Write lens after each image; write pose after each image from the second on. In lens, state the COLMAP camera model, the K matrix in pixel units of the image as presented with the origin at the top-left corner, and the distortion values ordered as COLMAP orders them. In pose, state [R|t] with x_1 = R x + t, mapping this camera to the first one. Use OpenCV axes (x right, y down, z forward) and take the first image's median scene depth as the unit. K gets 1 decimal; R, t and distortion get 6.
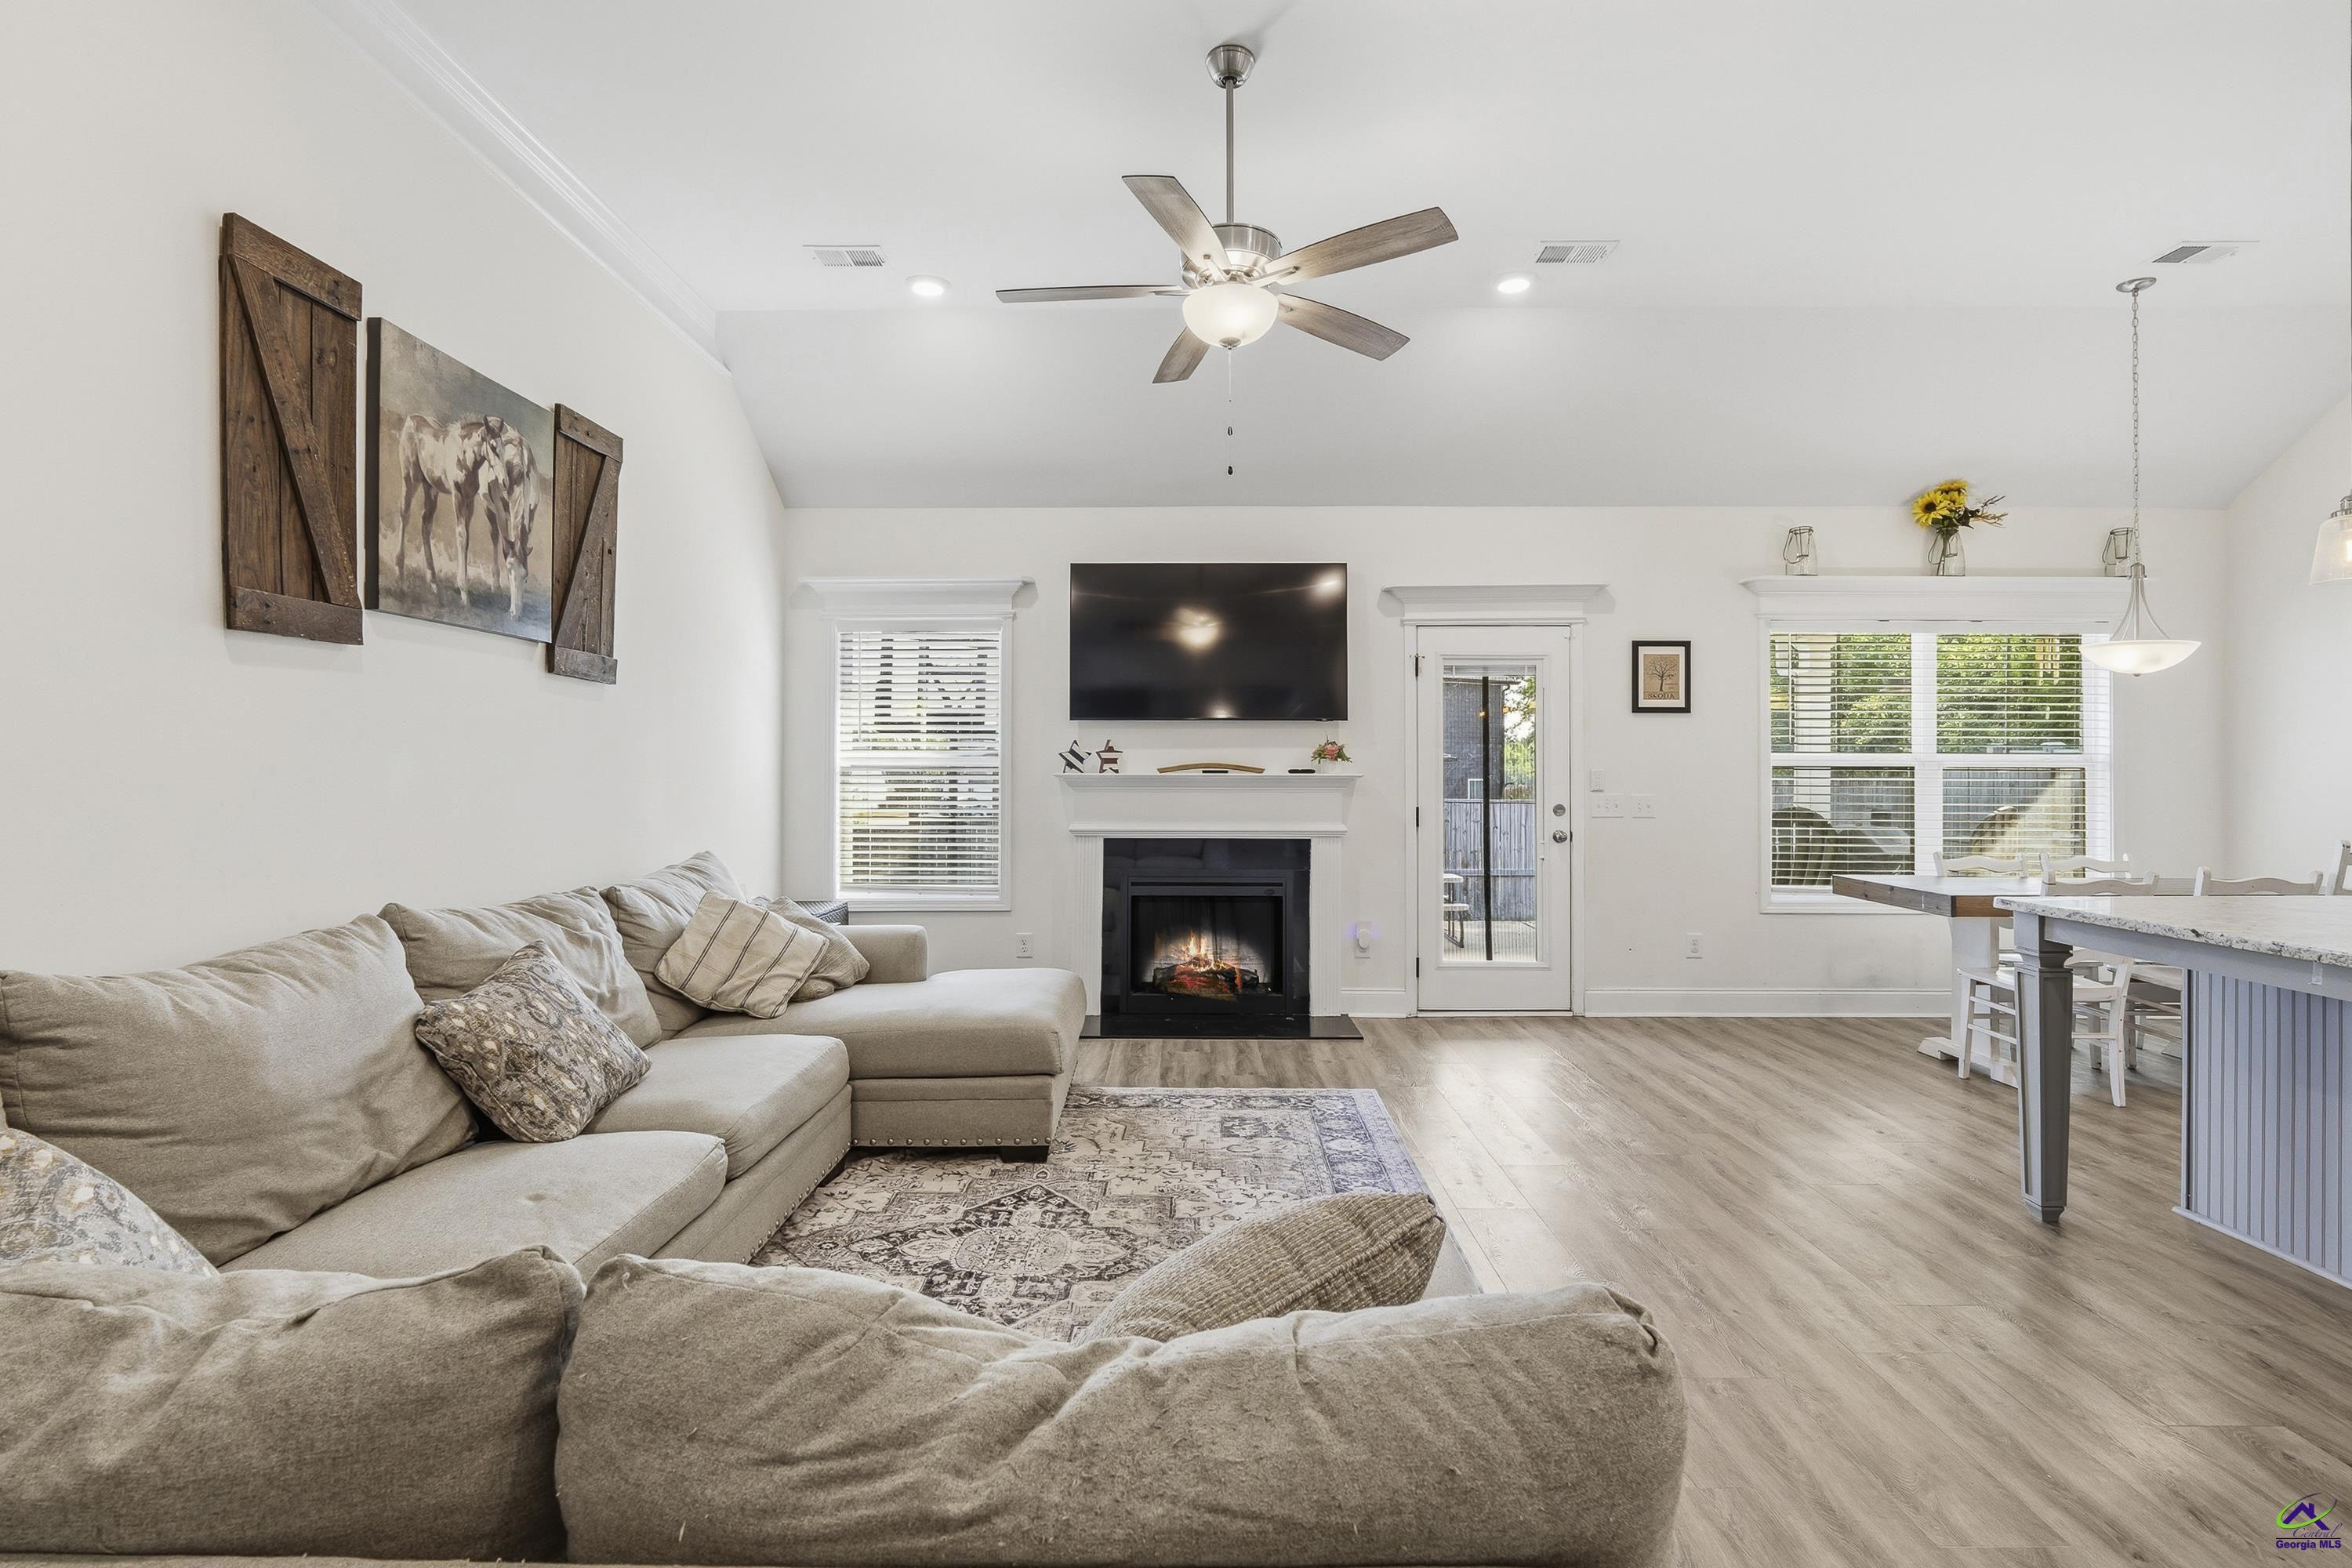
lens RADIAL K [[1063.6, 0, 1166.5], [0, 1063.6, 766.7], [0, 0, 1]] dist [-0.008790, -0.000458]
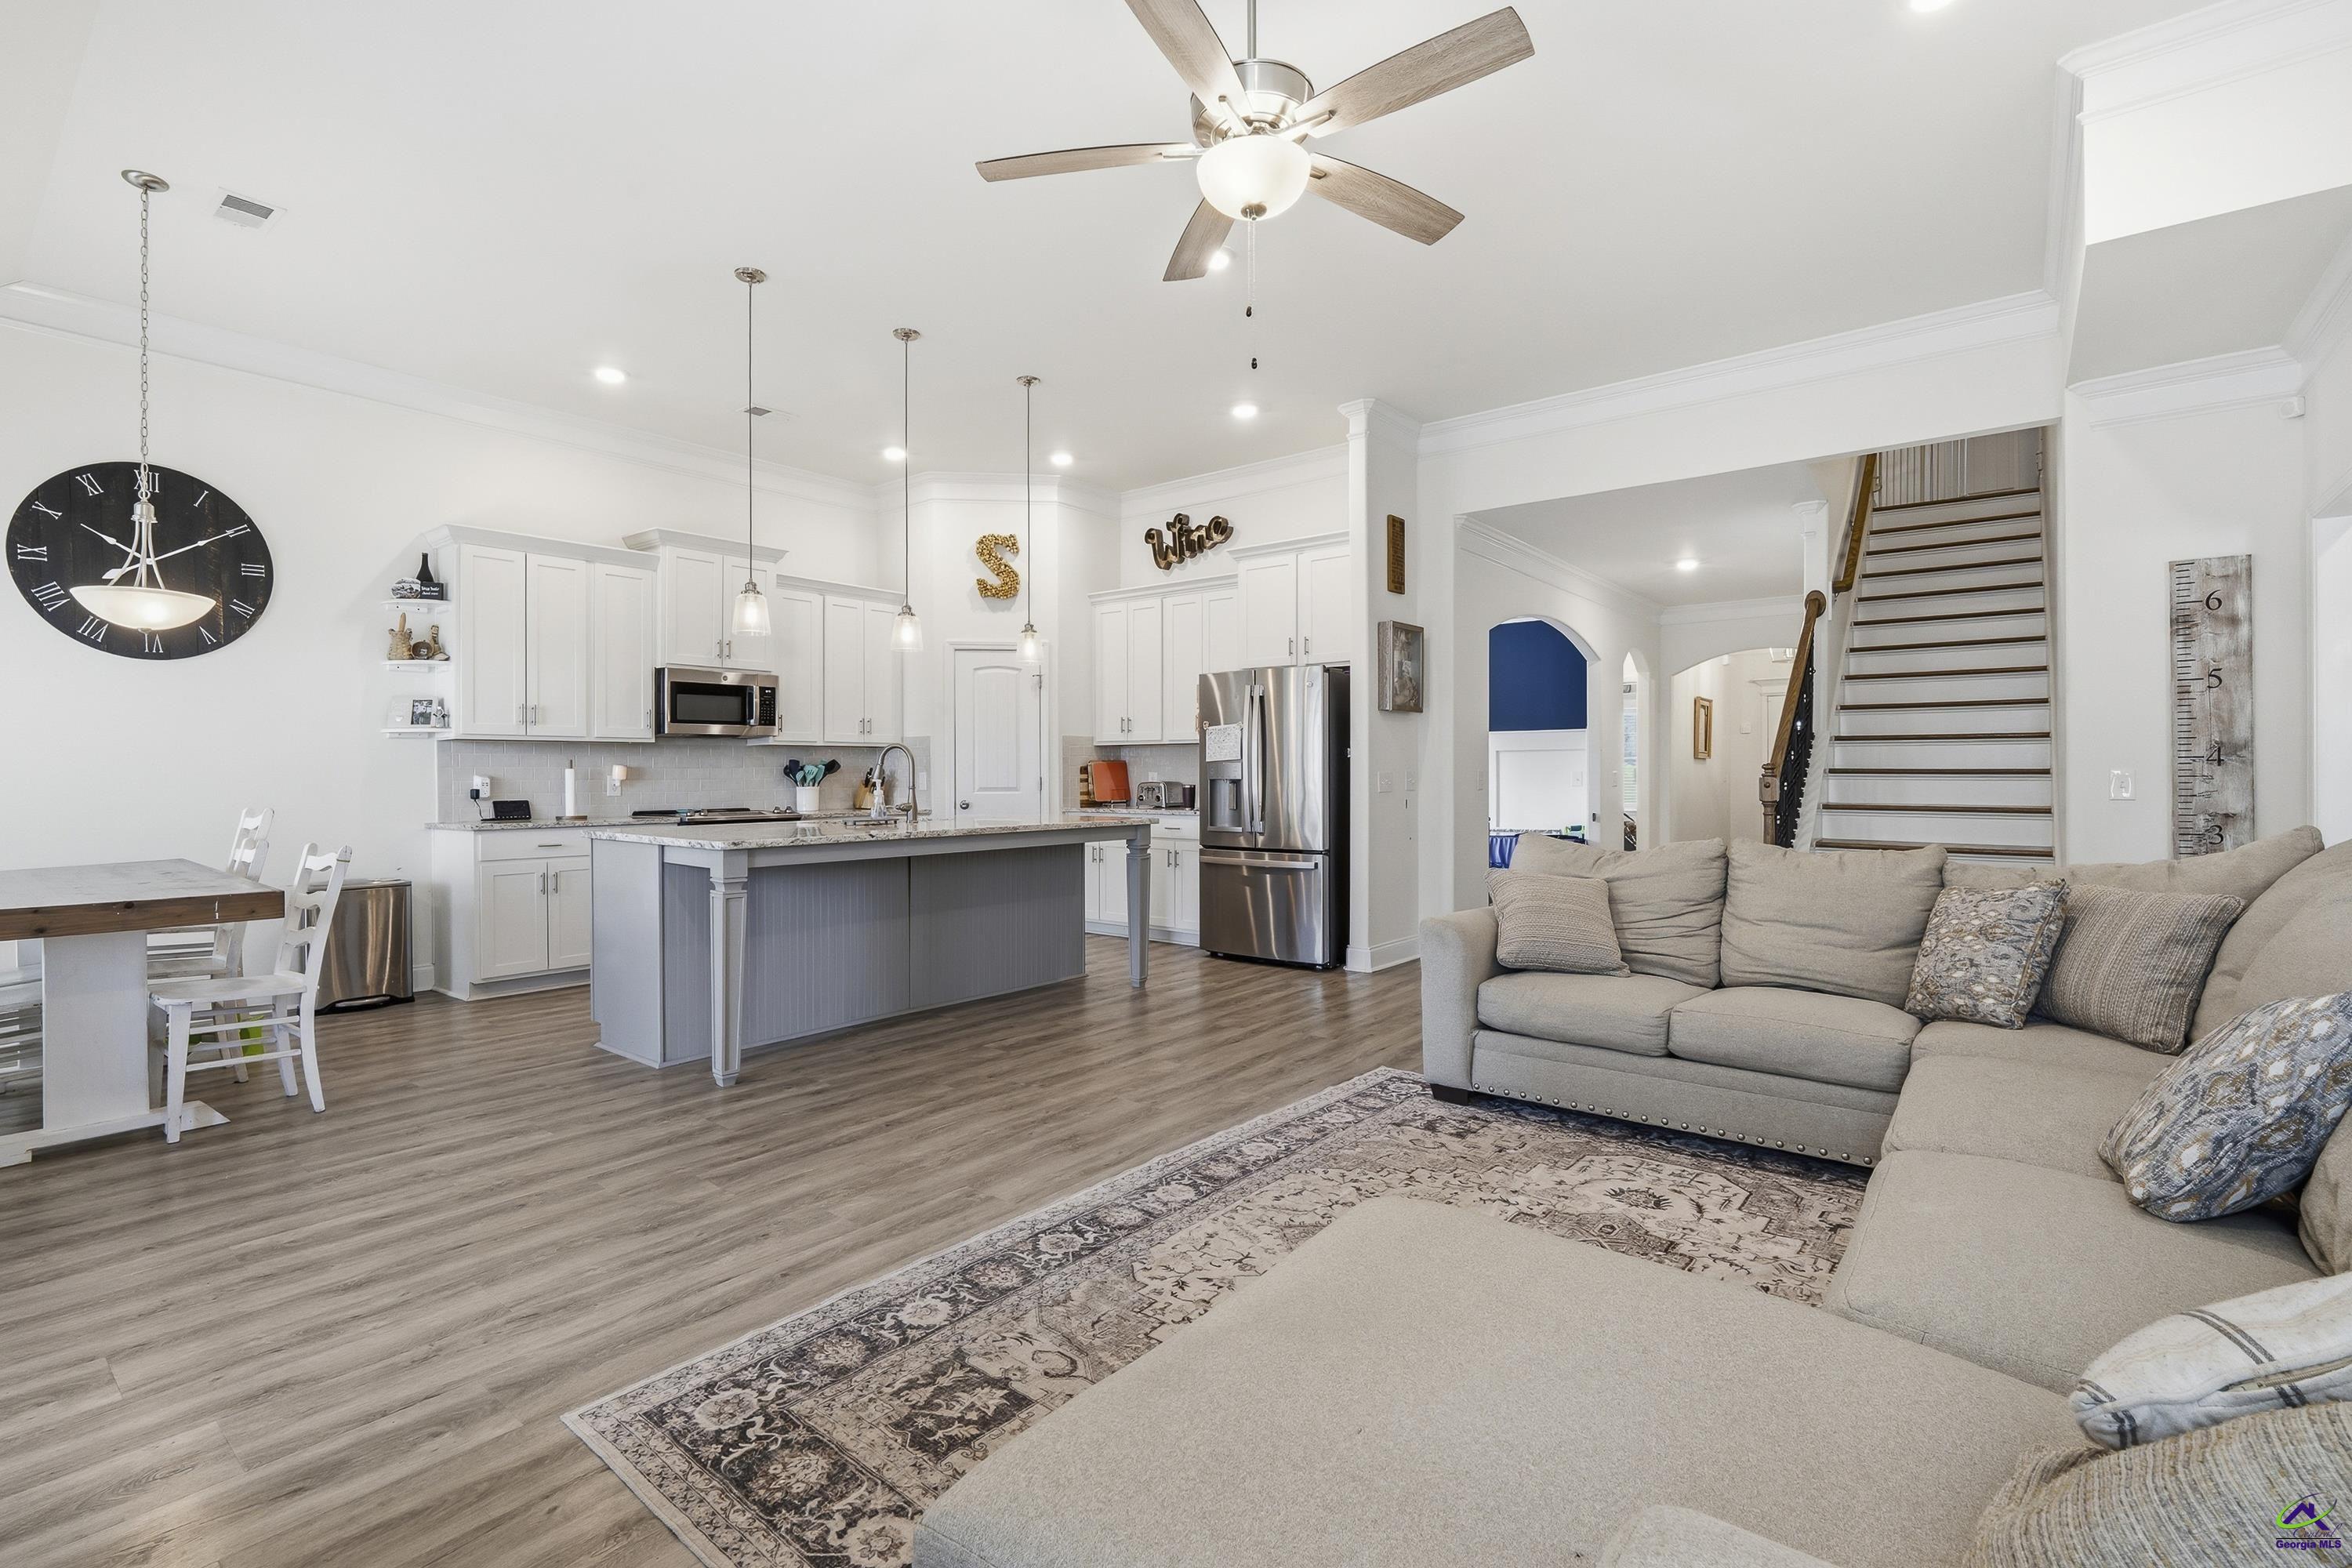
lens RADIAL K [[1063.6, 0, 1169.5], [0, 1063.6, 778.6], [0, 0, 1]] dist [-0.008790, -0.000458]
pose [[-0.790436, -0.002683, 0.612538, -0.346283], [0.000724, 0.999986, 0.005314, 0.038109], [-0.612544, 0.004643, -0.790423, 1.473618]]
